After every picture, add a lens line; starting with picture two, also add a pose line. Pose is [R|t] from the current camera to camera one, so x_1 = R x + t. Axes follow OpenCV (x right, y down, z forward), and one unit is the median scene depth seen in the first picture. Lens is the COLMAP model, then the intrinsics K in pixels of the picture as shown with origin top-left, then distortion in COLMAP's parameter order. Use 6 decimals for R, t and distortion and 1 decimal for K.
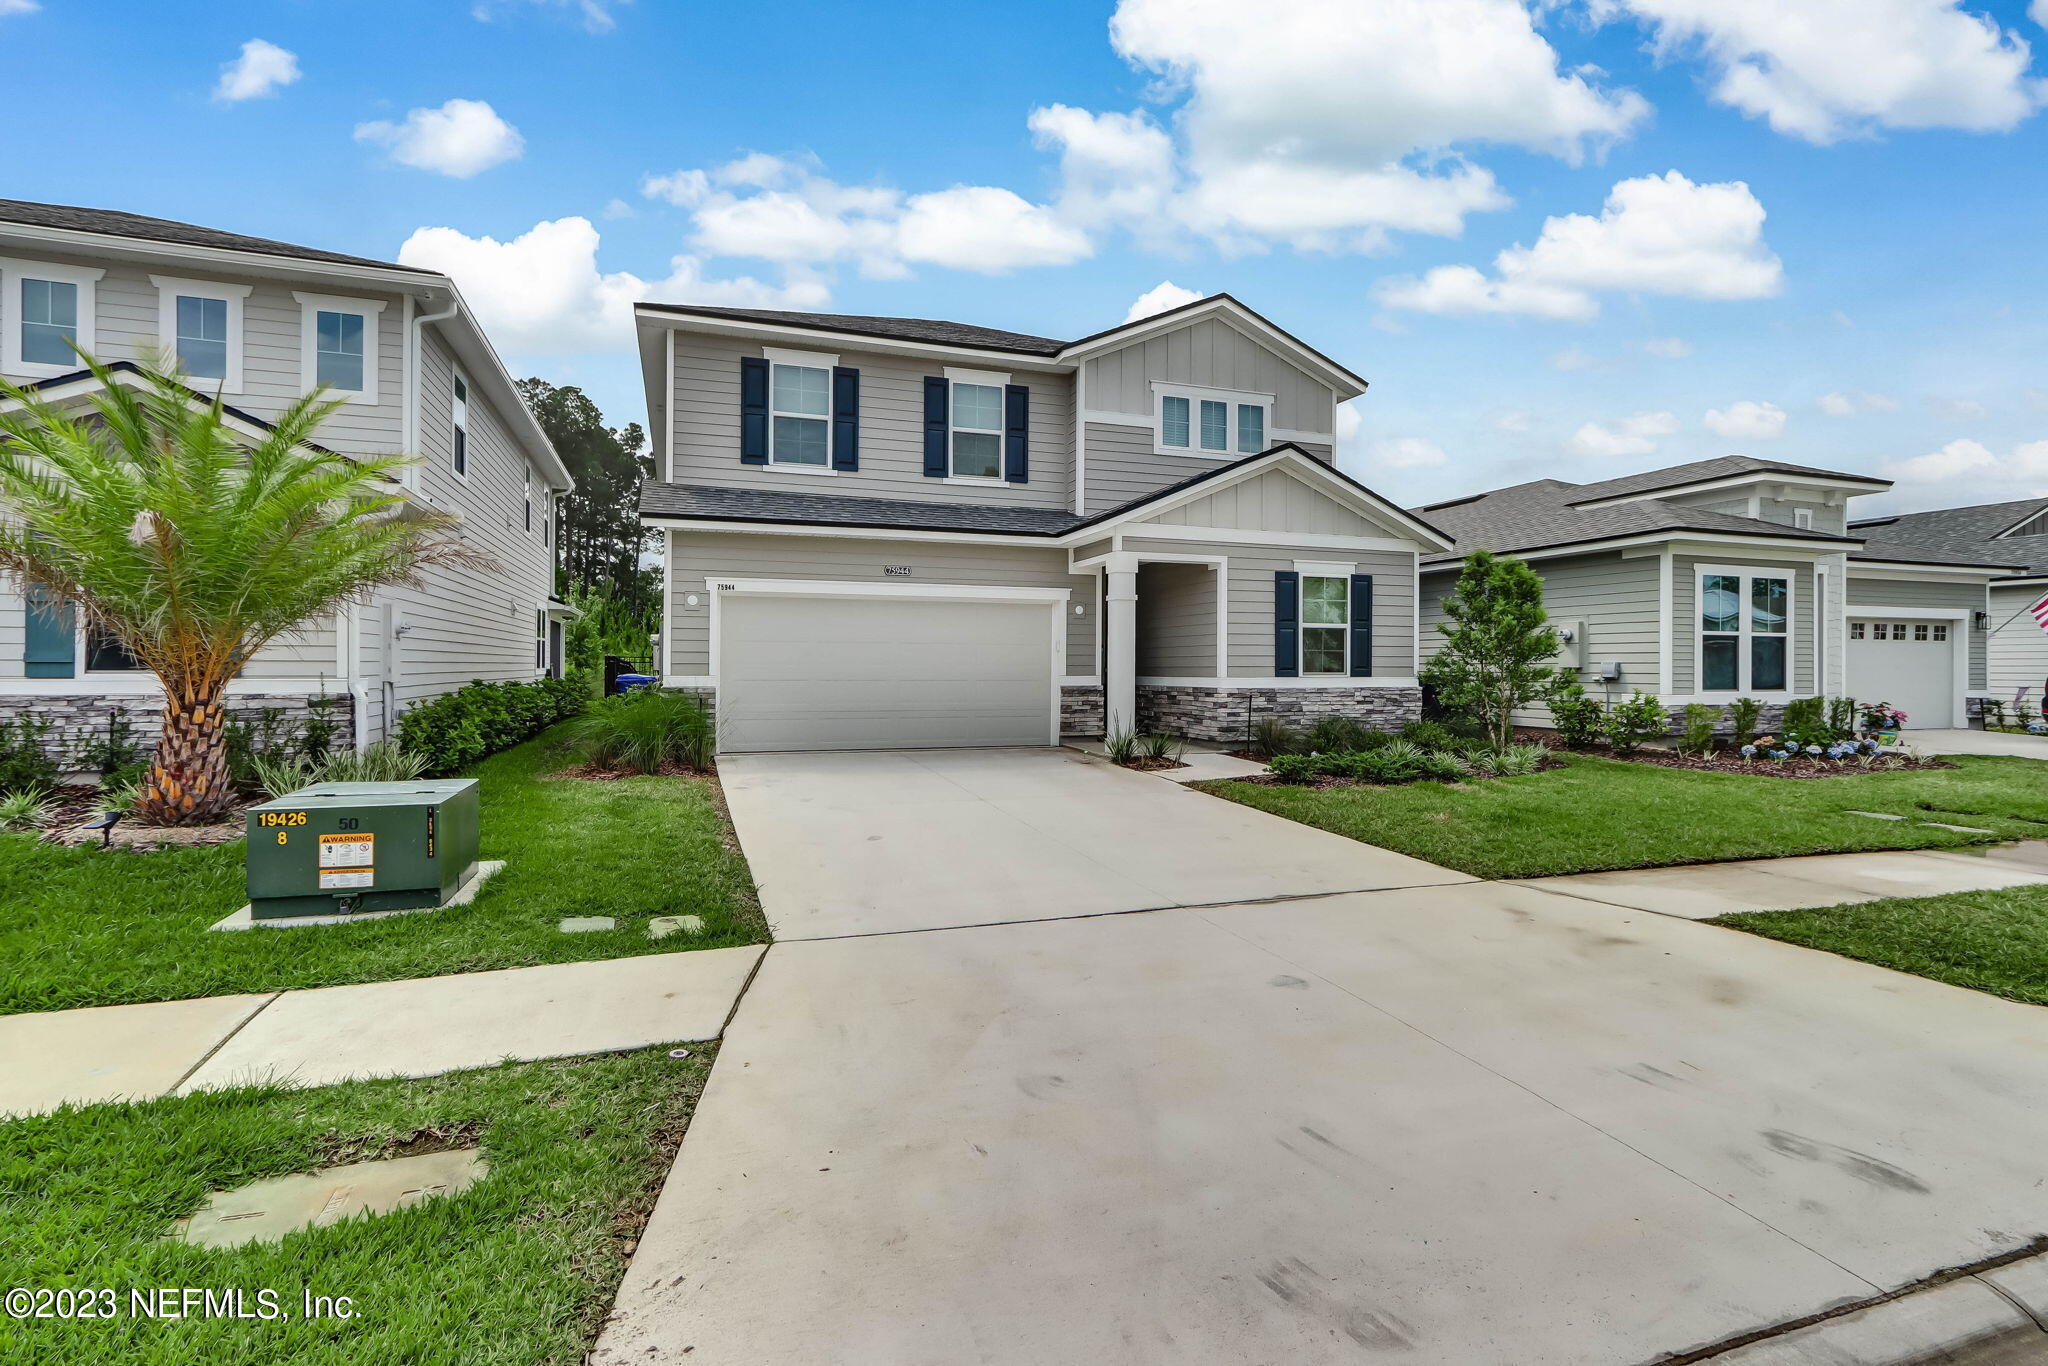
lens RADIAL K [[958.9, 0, 1018.6], [0, 958.9, 684.1], [0, 0, 1]] dist [0.006794, 0.000601]
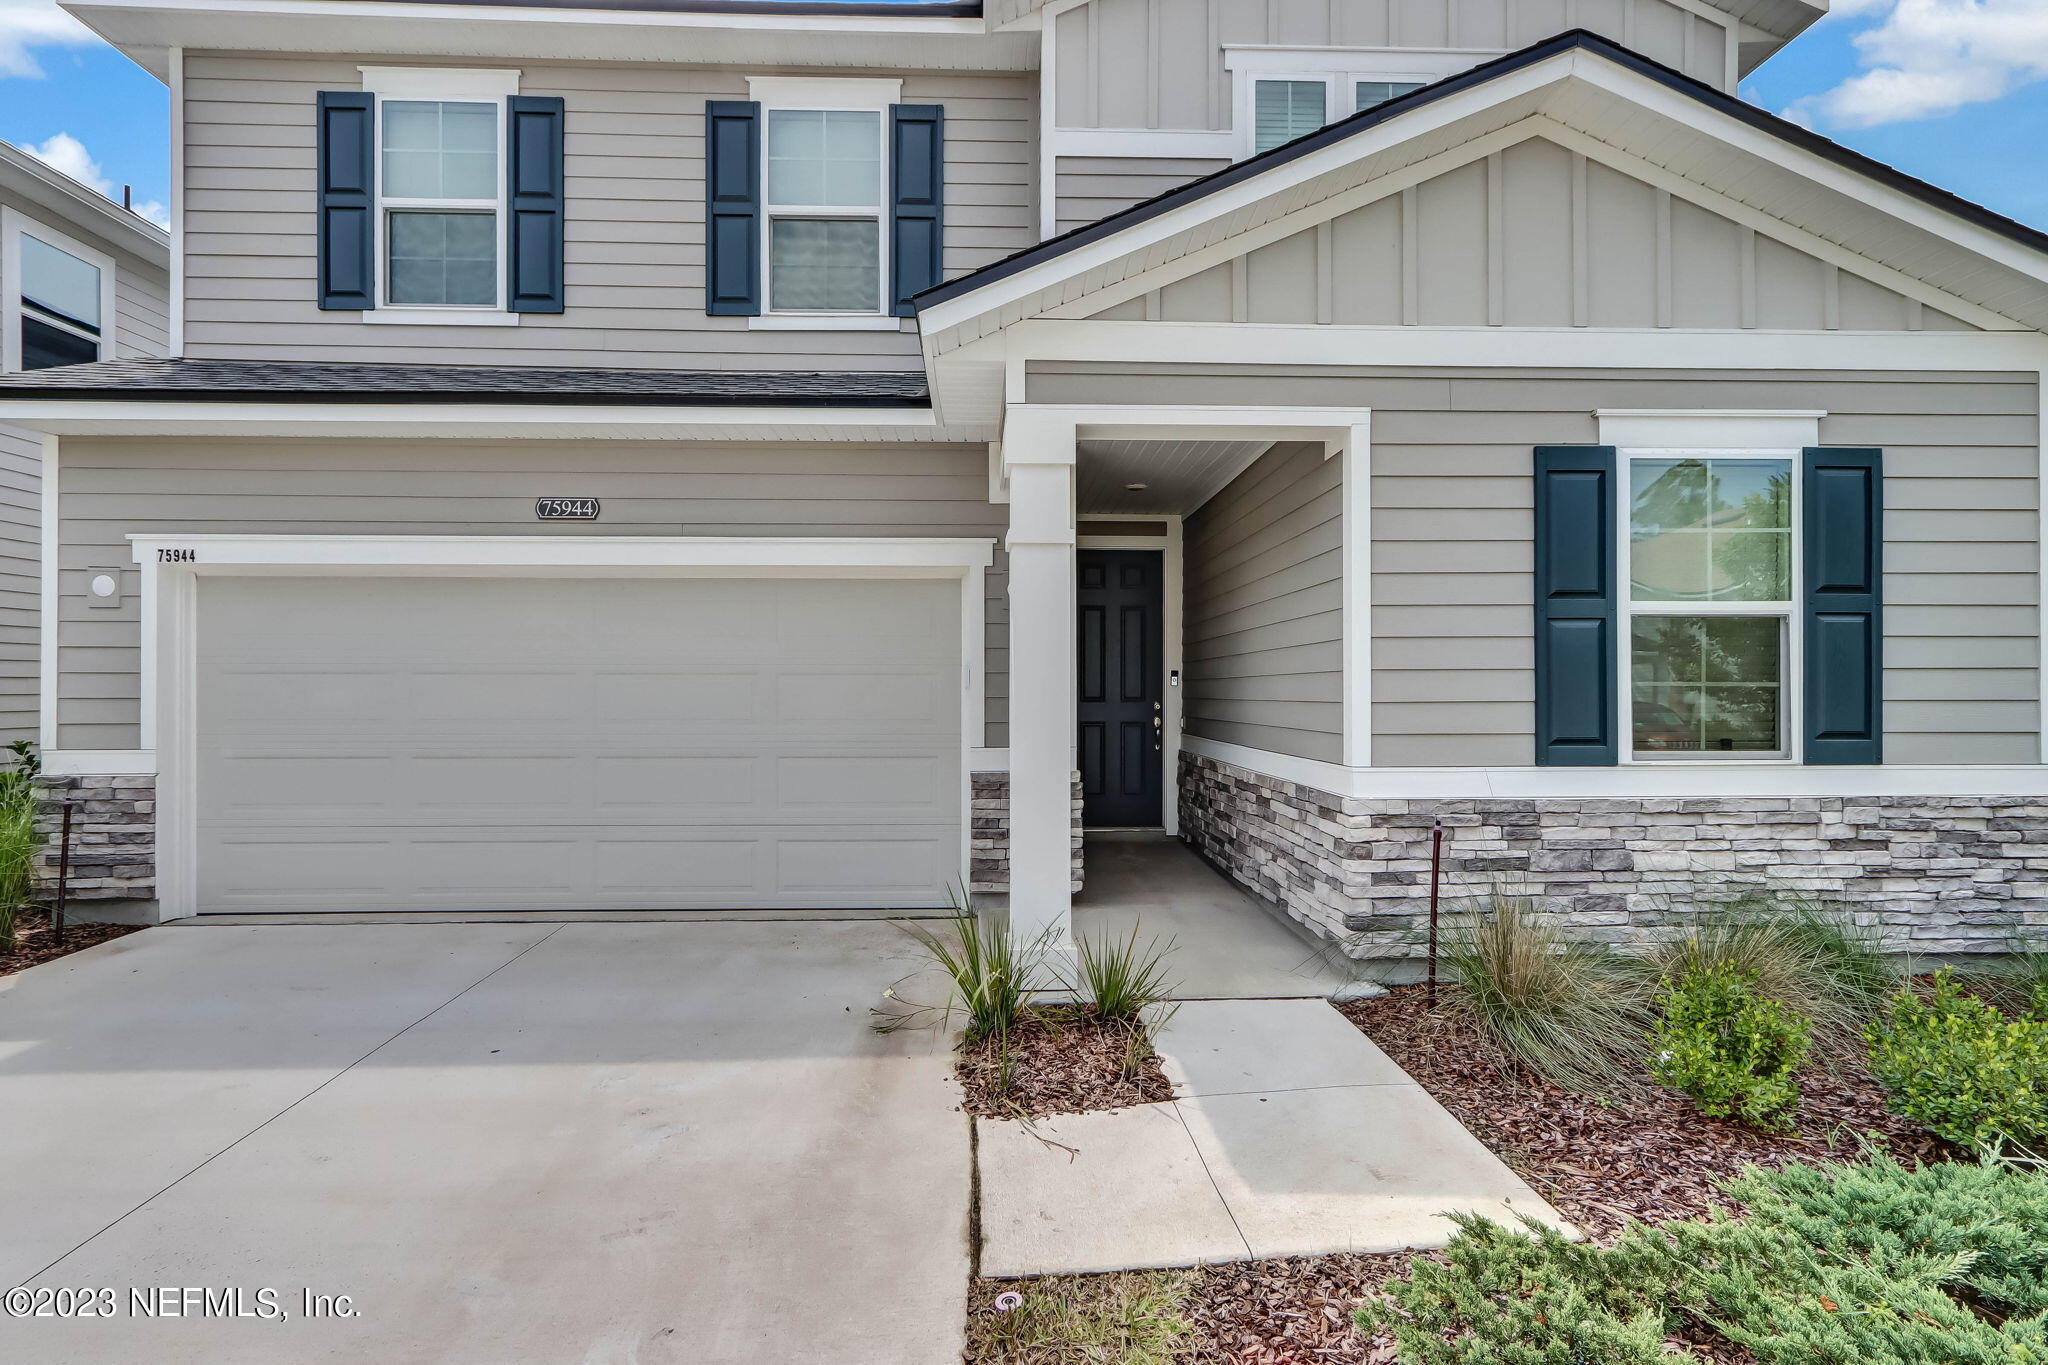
lens RADIAL K [[967.5, 0, 1022.0], [0, 967.5, 692.2], [0, 0, 1]] dist [0.010491, 0.000037]
pose [[0.954458, -0.003282, -0.298328, 0.195163], [-0.001253, 0.999887, -0.015007, -0.027067], [0.298343, 0.014698, 0.954345, 0.617317]]
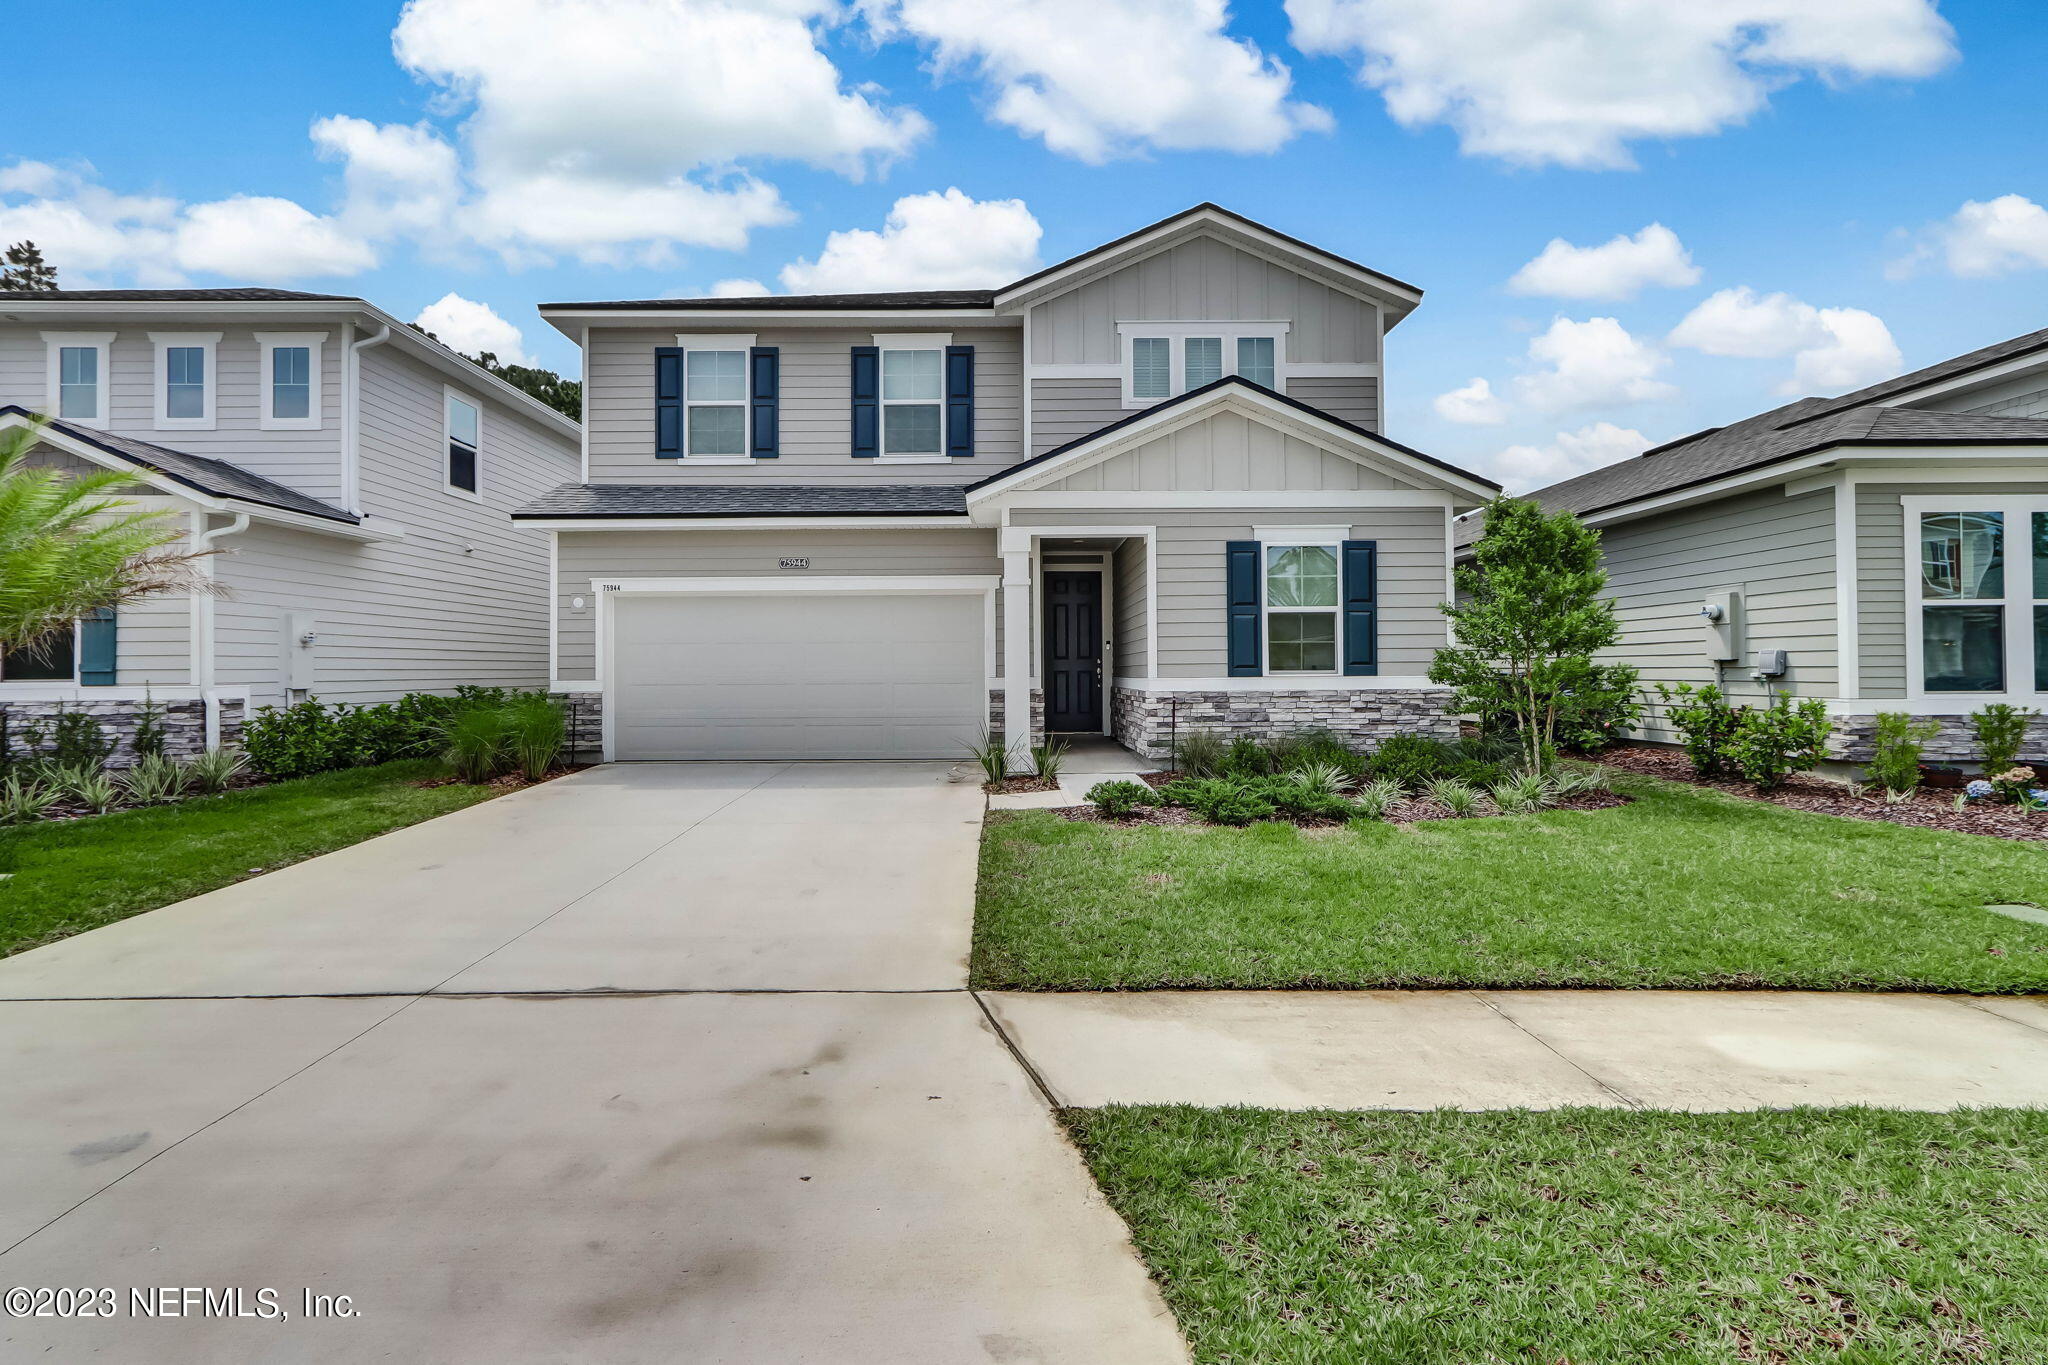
lens RADIAL K [[977.8, 0, 1029.3], [0, 977.8, 675.3], [0, 0, 1]] dist [0.006641, 0.000427]
pose [[0.946874, -0.009044, -0.321479, 0.365037], [0.004678, 0.999886, -0.014352, 0.001942], [0.321572, 0.012086, 0.946808, 0.191937]]
